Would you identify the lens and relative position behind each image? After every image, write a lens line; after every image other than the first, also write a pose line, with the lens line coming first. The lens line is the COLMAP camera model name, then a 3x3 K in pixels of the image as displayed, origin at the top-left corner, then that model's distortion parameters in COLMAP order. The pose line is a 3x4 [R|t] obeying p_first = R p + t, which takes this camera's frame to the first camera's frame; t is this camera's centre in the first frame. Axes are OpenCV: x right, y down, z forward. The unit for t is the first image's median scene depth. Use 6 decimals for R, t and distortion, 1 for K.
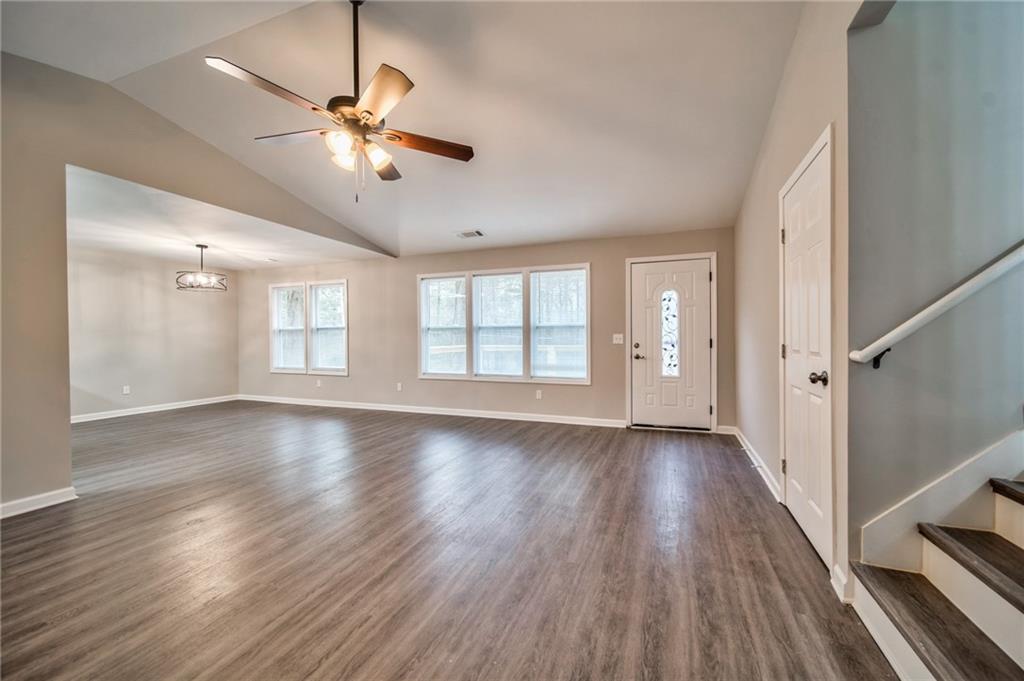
lens RADIAL K [[392.2, 0, 512.4], [0, 392.2, 339.5], [0, 0, 1]] dist [0.000047, 0.000017]
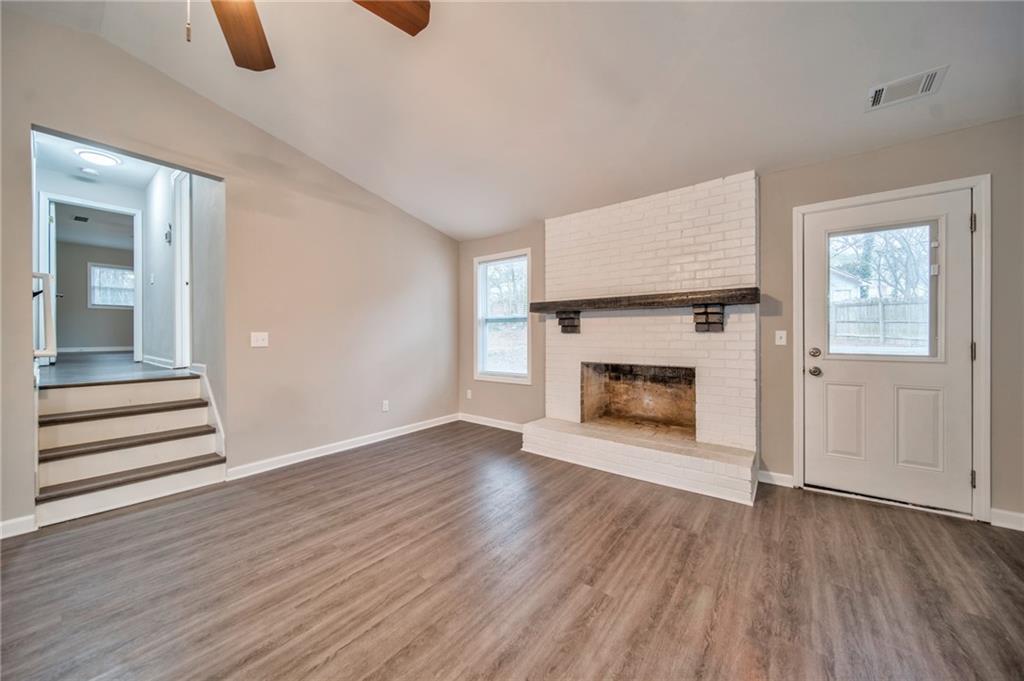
lens RADIAL K [[368.1, 0, 510.5], [0, 368.1, 340.2], [0, 0, 1]] dist [0.000613, 0.000031]
pose [[-0.964774, 0.005649, 0.263021, -1.242548], [0.005761, 0.999983, -0.000347, -0.026637], [-0.263018, 0.001180, -0.964790, 1.881839]]
